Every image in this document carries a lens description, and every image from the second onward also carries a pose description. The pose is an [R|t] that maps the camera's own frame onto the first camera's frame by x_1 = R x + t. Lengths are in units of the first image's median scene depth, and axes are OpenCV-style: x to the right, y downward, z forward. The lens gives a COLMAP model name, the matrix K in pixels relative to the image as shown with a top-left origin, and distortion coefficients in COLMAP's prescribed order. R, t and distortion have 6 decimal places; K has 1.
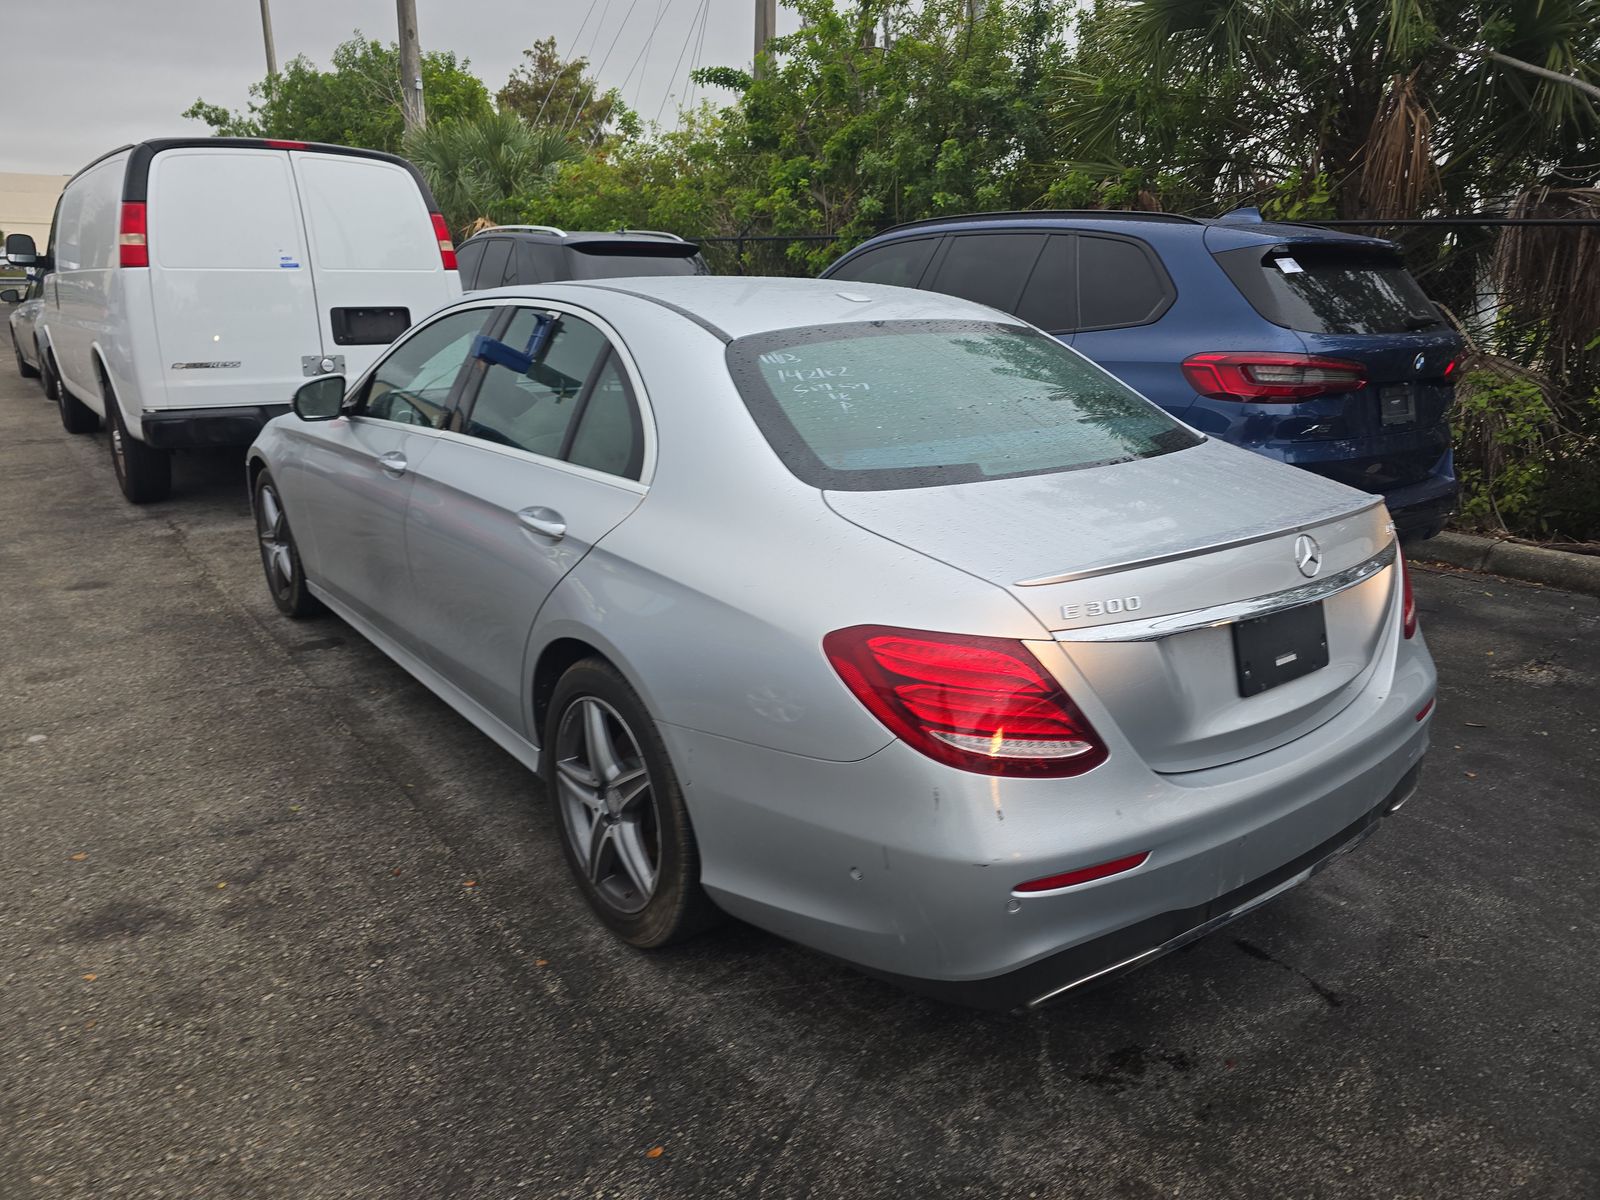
lens RADIAL K [[1071.2, 0, 800.0], [0, 1071.2, 620.5], [0, 0, 1]] dist [0.051291, -0.044215]
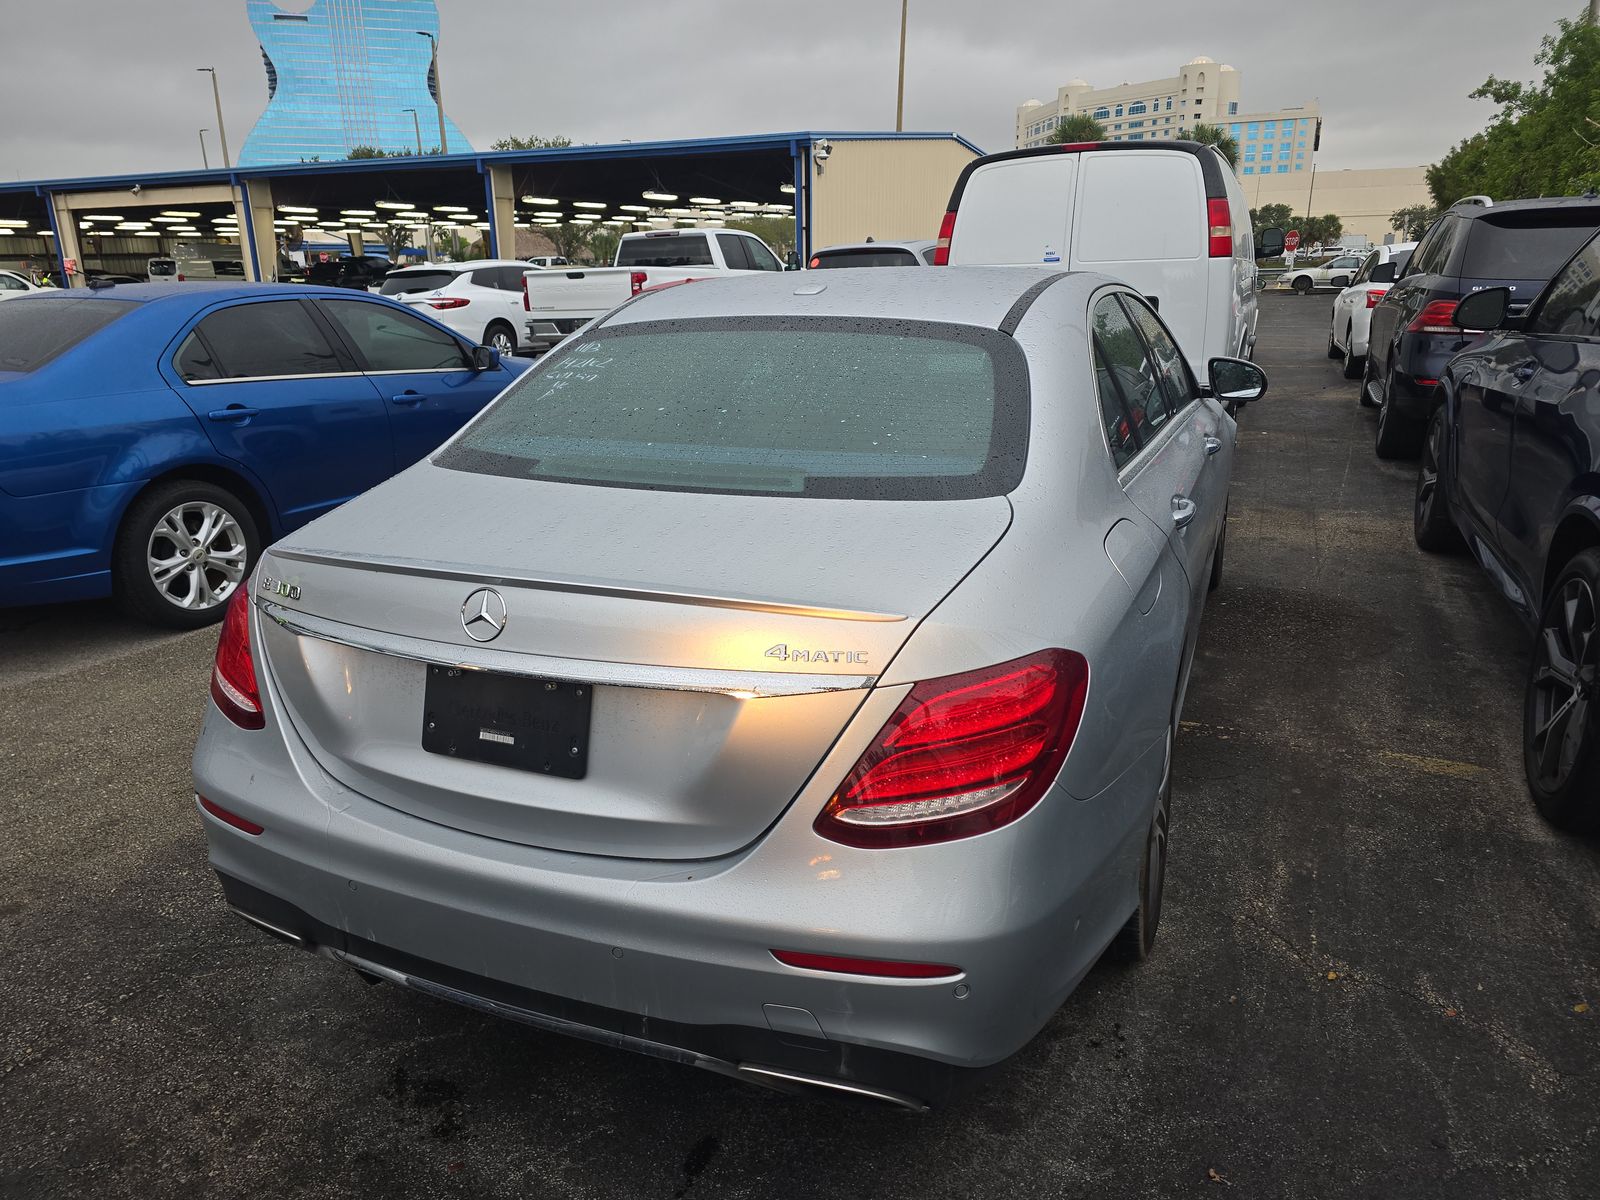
lens RADIAL K [[1077.6, 0, 800.0], [0, 1077.6, 600.0], [0, 0, 1]] dist [0.052542, -0.047844]
pose [[0.482768, 0.238641, -0.842606, 1.166724], [-0.243215, 0.960842, 0.132778, -0.217863], [0.841298, 0.140833, 0.521905, 0.707117]]
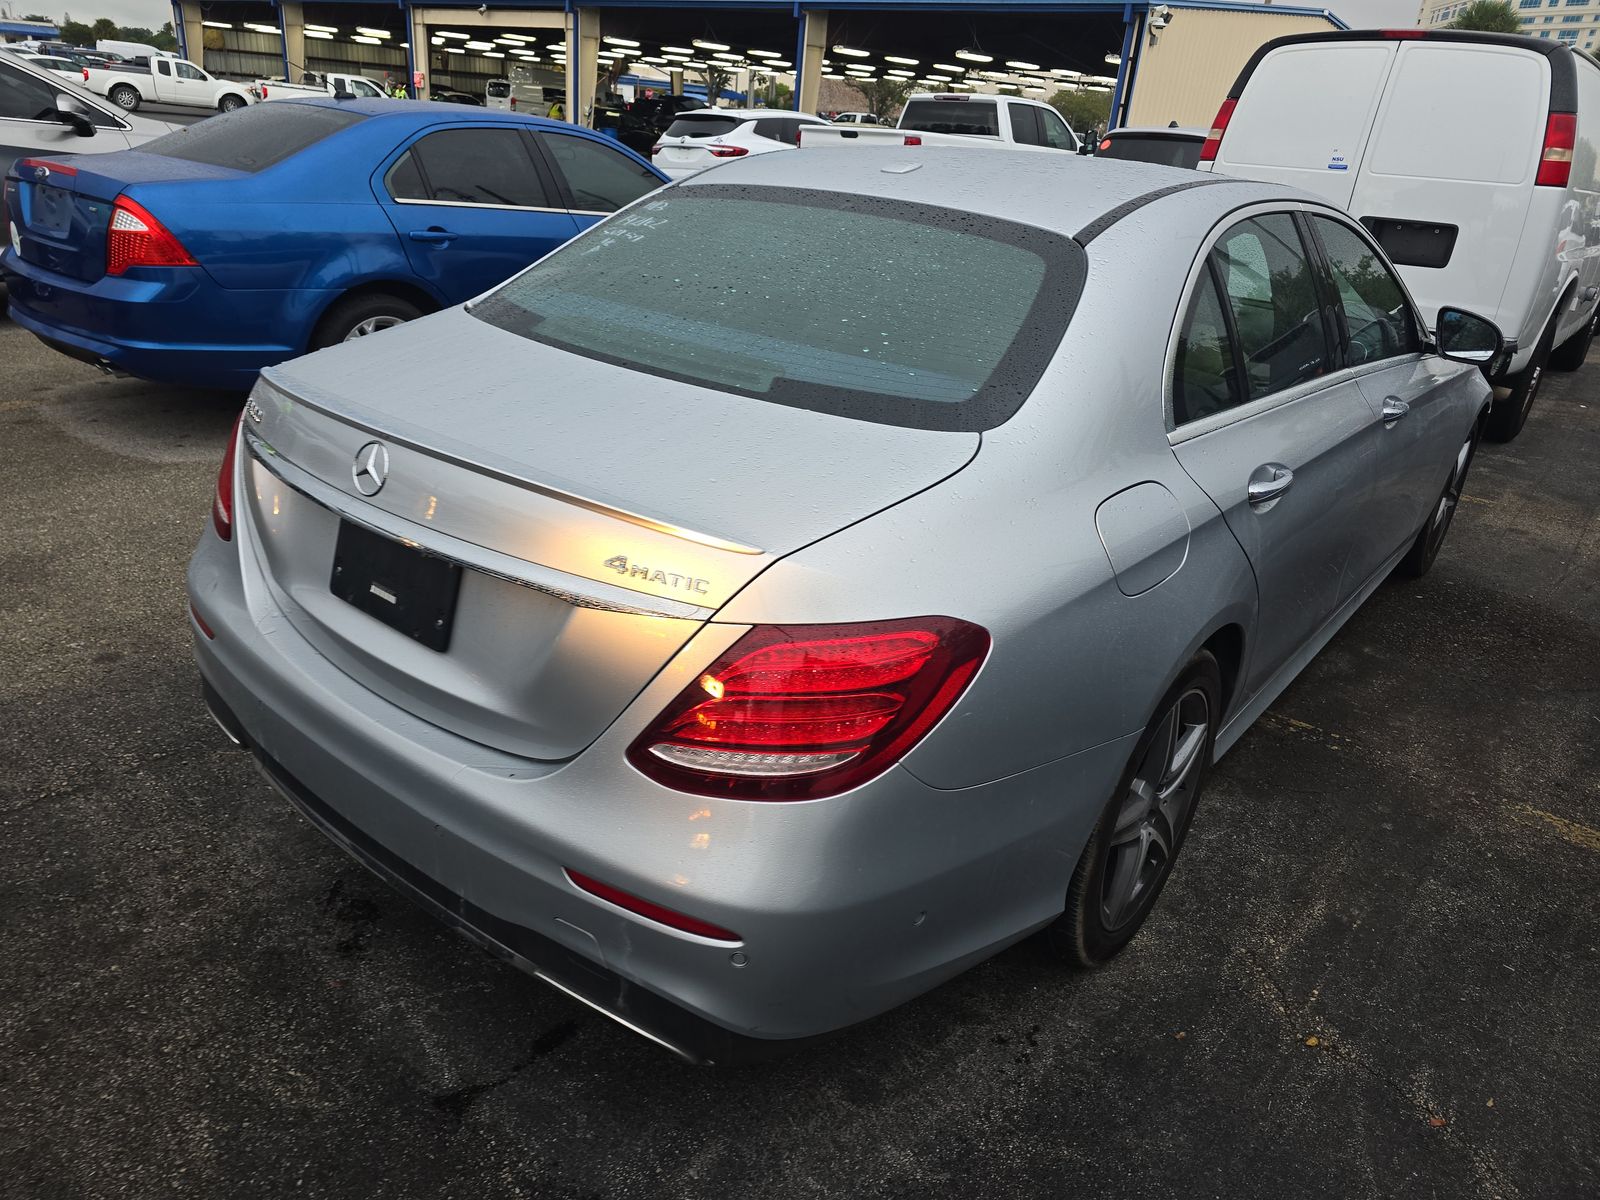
lens RADIAL K [[1077.6, 0, 800.0], [0, 1077.6, 600.0], [0, 0, 1]] dist [0.052542, -0.047844]
pose [[0.226441, 0.396921, -0.889482, 1.185300], [-0.363678, 0.881613, 0.300826, -0.304012], [0.903583, 0.255366, 0.343985, 0.949982]]
